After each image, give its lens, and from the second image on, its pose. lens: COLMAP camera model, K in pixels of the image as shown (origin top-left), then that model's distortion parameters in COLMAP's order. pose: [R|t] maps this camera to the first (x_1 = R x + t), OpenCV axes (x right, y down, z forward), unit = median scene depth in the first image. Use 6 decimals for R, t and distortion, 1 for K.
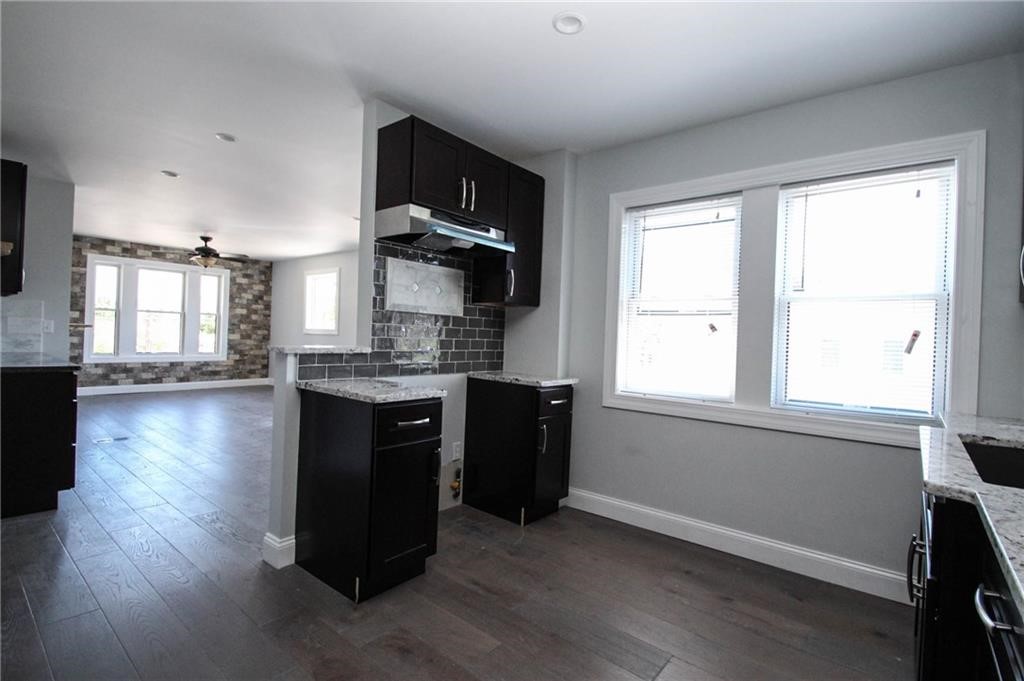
lens RADIAL K [[480.4, 0, 535.2], [0, 480.4, 340.1], [0, 0, 1]] dist [0.001529, -0.019754]
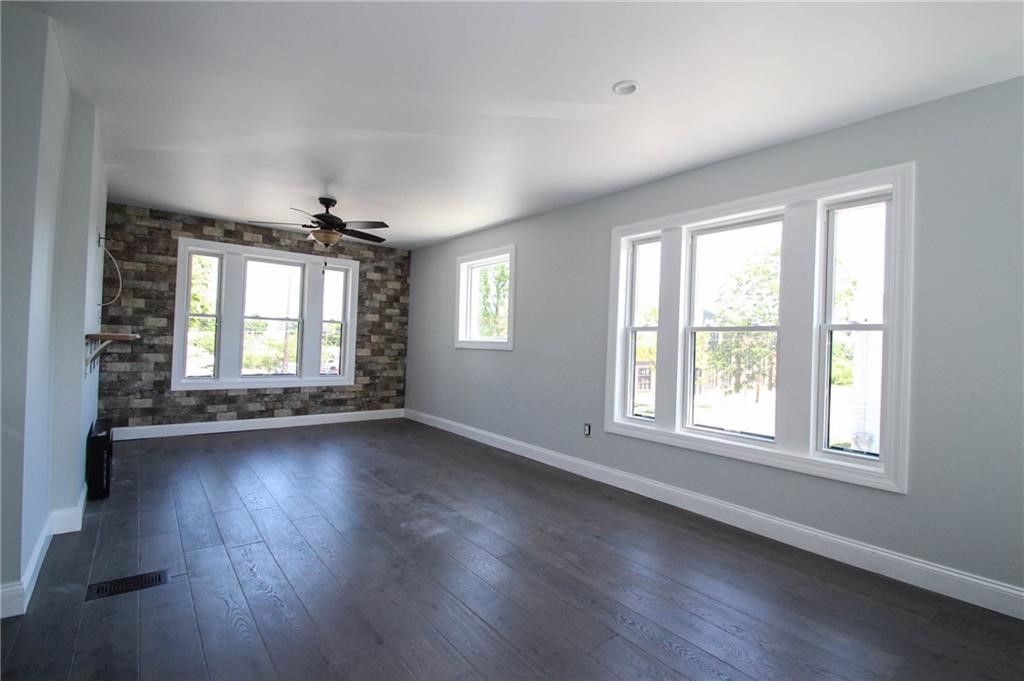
lens RADIAL K [[470.3, 0, 512.0], [0, 470.3, 340.5], [0, 0, 1]] dist [0.000516, -0.000059]
pose [[0.971447, -0.001385, -0.237251, -0.250323], [-0.003310, 0.999806, -0.019392, -0.012626], [0.237232, 0.019623, 0.971255, 0.374927]]
